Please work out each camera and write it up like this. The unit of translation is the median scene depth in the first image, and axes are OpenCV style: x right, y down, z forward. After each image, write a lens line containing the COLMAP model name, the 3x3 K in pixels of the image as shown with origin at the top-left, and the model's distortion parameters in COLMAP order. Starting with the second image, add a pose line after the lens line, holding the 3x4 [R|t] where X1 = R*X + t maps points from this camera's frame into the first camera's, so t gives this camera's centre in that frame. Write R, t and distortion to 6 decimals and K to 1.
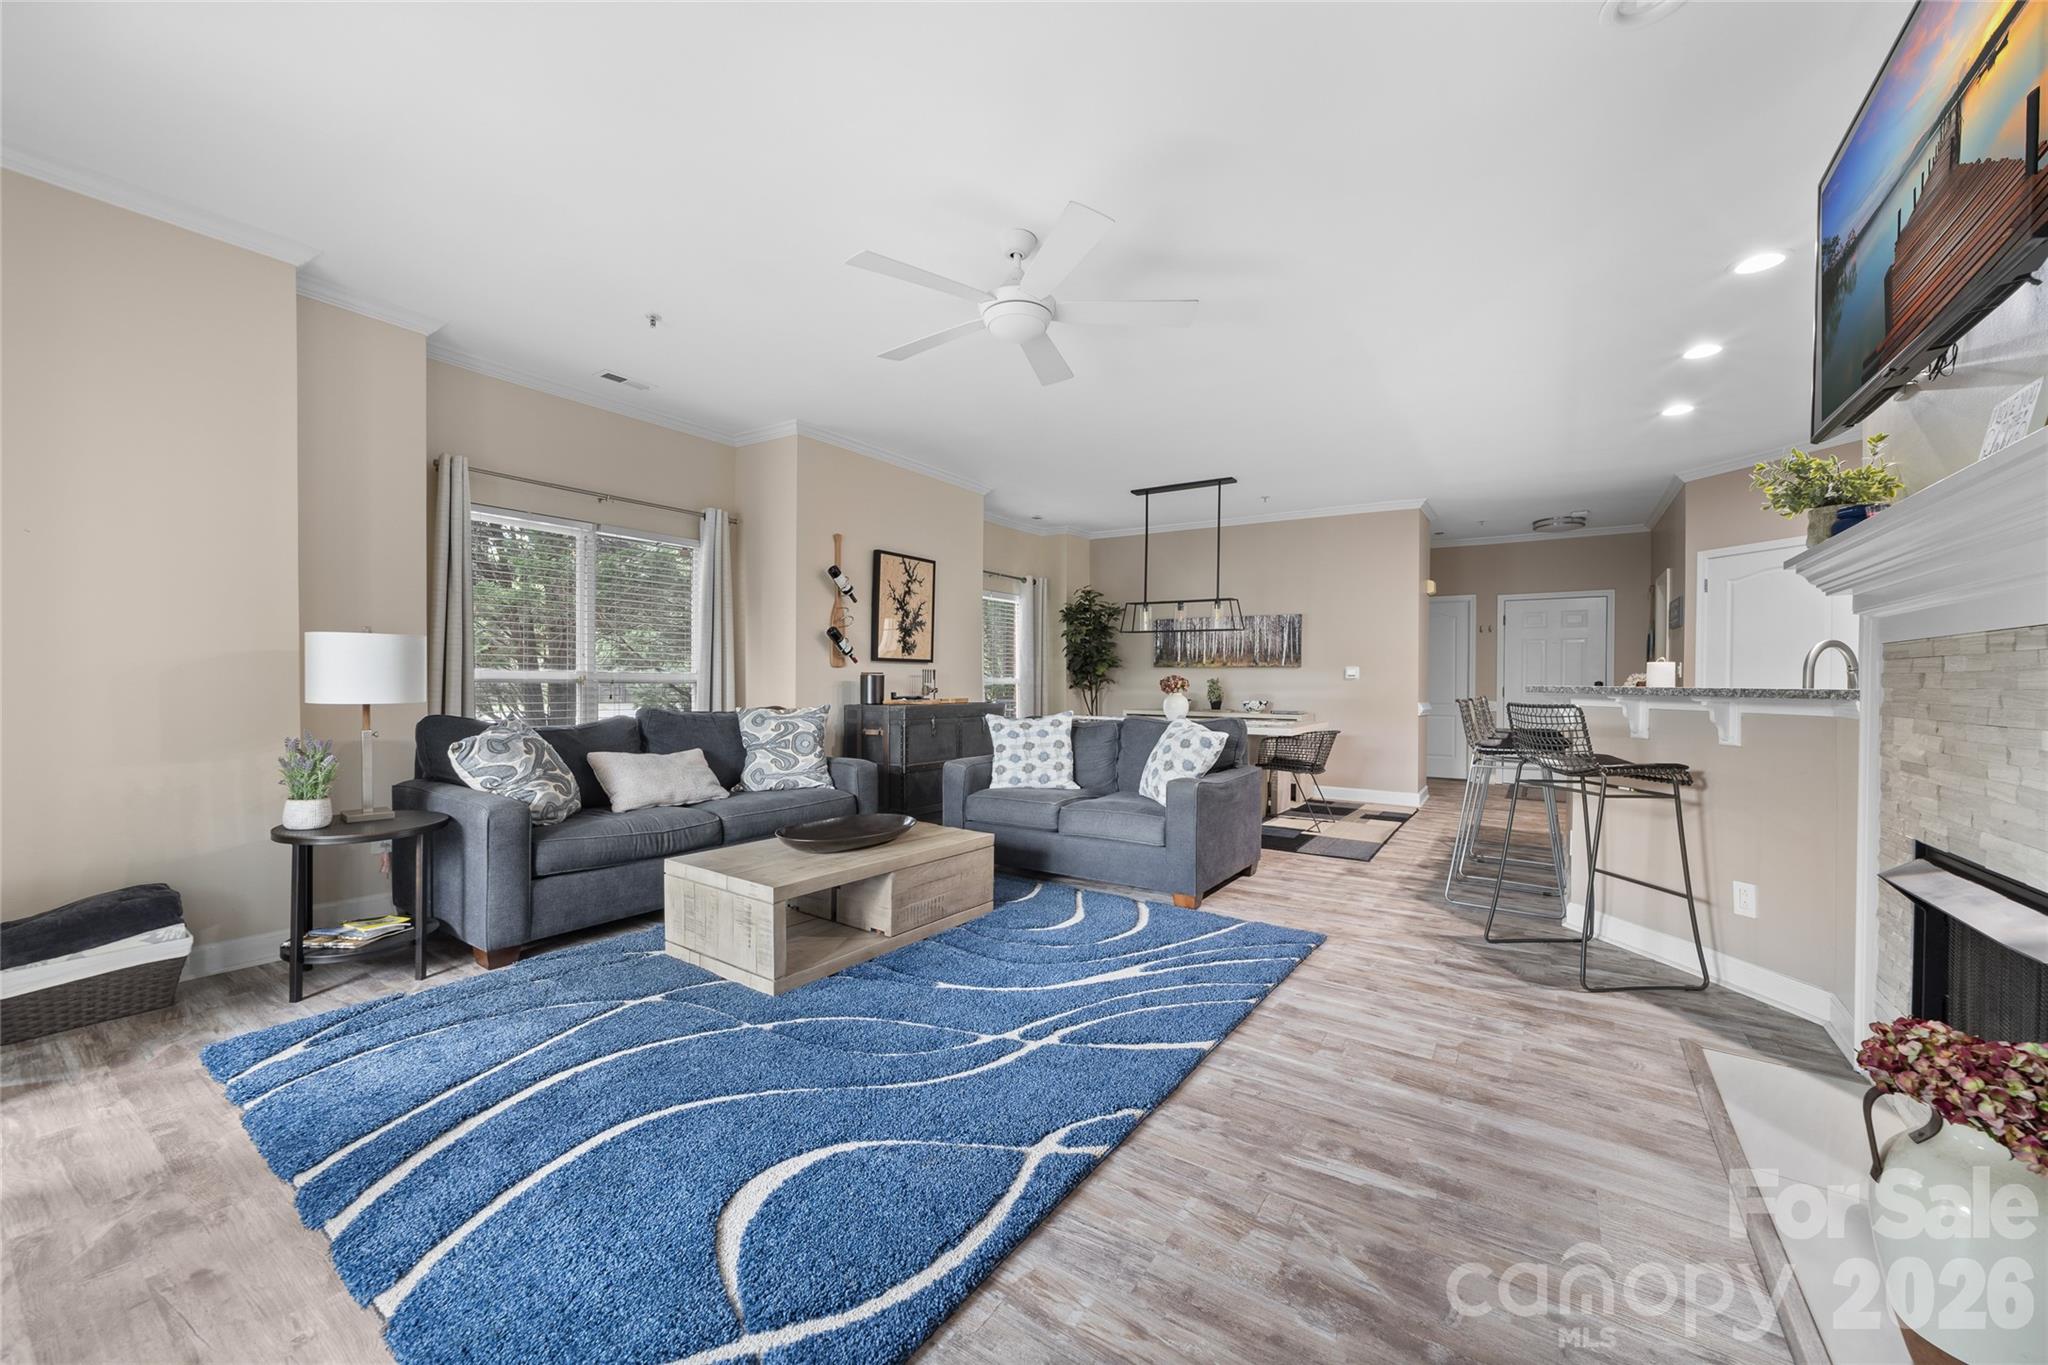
lens RADIAL K [[779.7, 0, 1005.4], [0, 779.7, 693.1], [0, 0, 1]] dist [-0.013321, 0.005451]
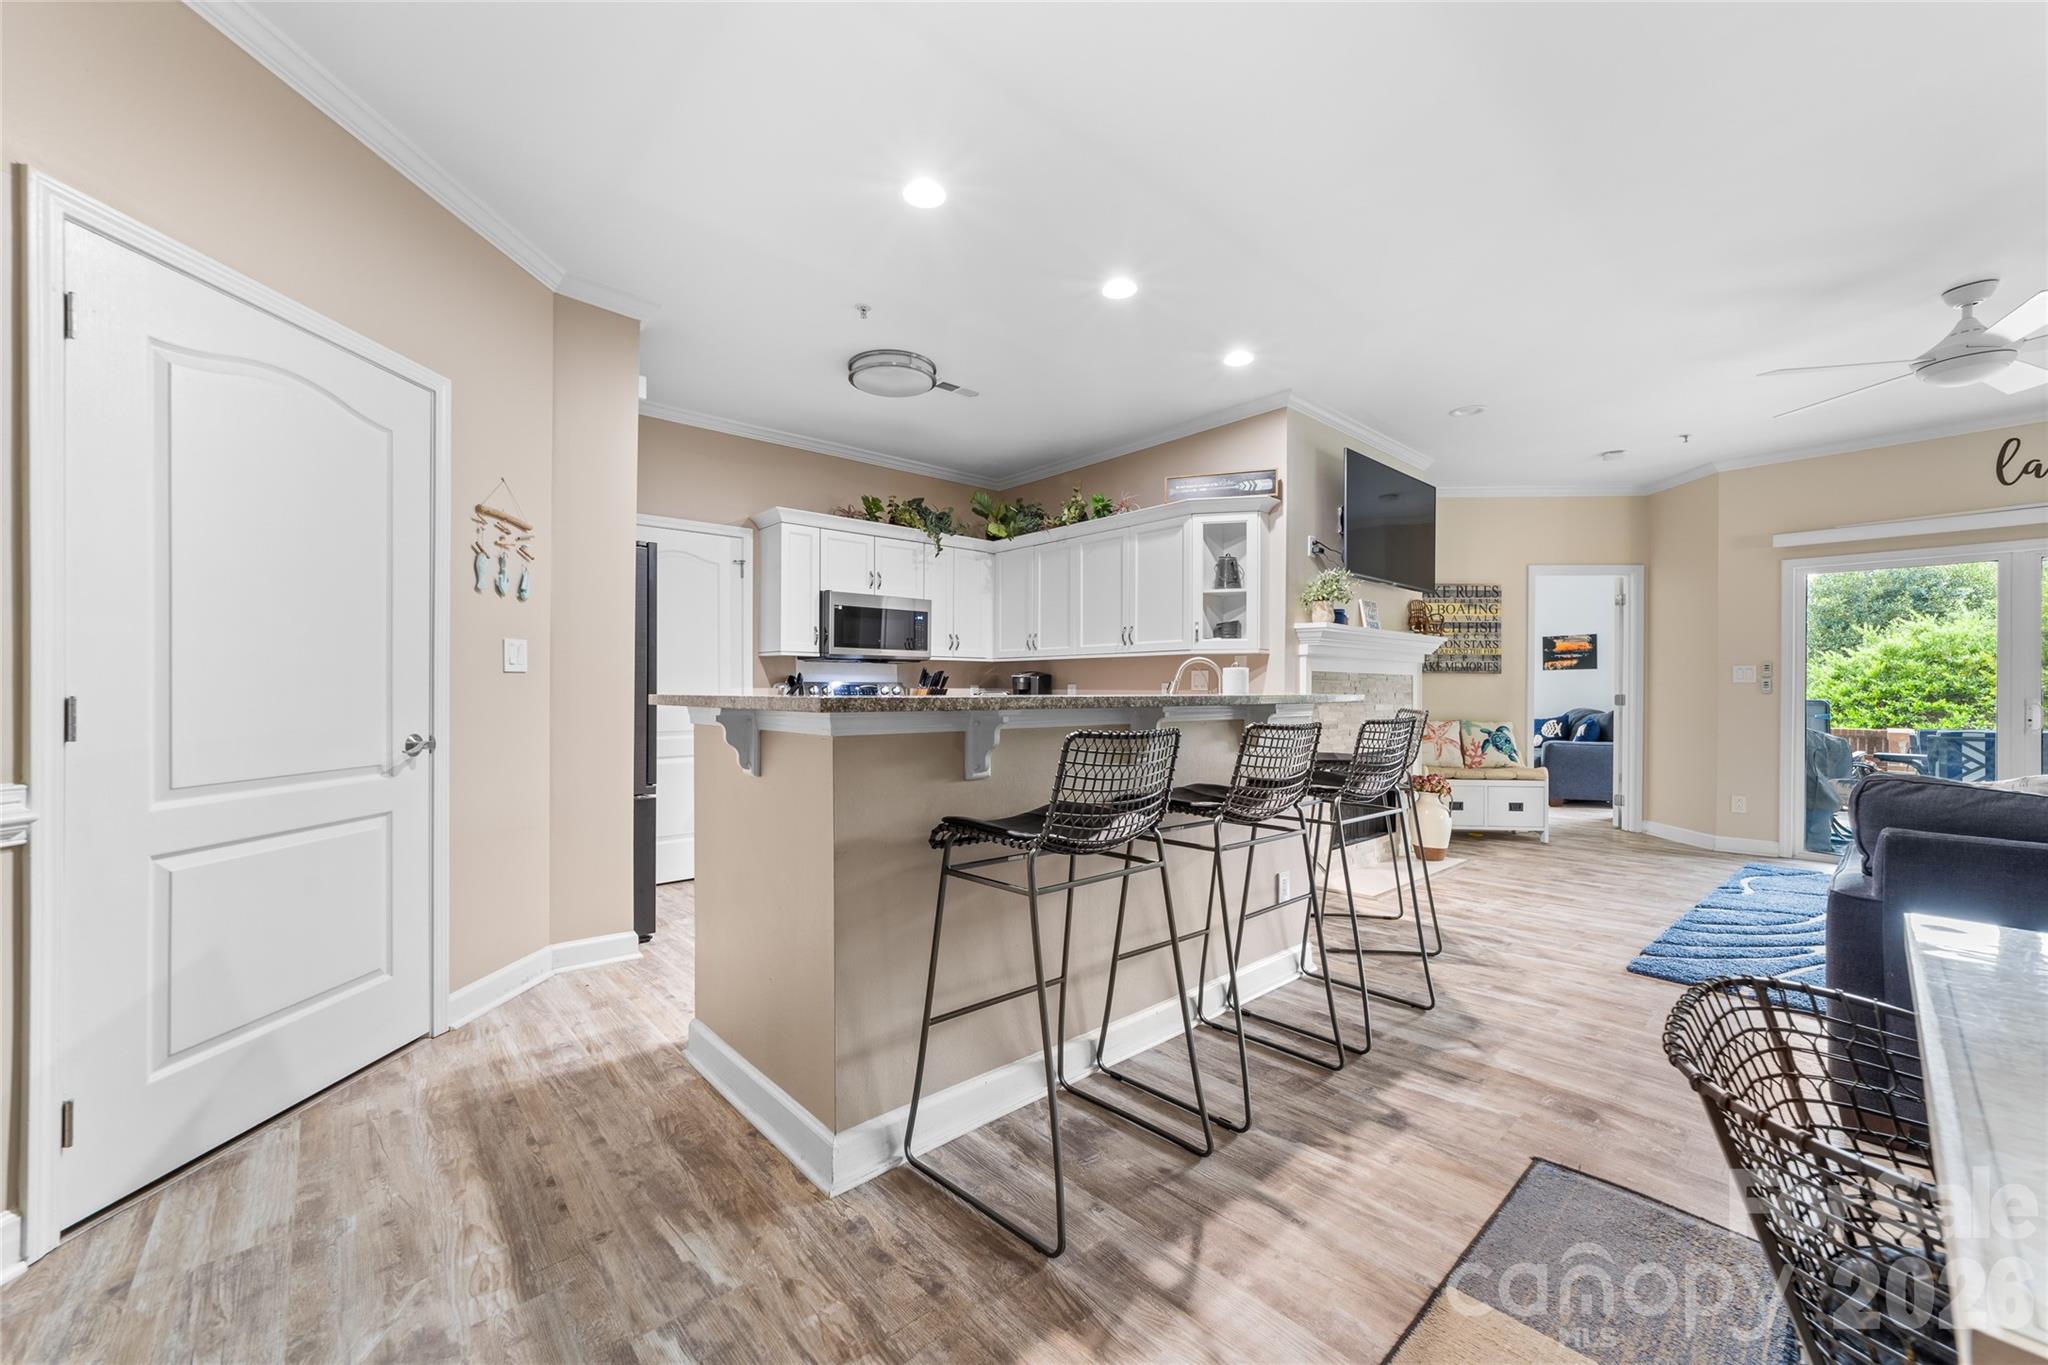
lens RADIAL K [[779.7, 0, 1005.4], [0, 779.7, 693.1], [0, 0, 1]] dist [-0.013321, 0.005451]
pose [[-0.969481, -0.015989, 0.244646, 0.850196], [-0.011047, 0.999707, 0.021560, -0.023306], [-0.244919, 0.018199, -0.969373, 1.928709]]
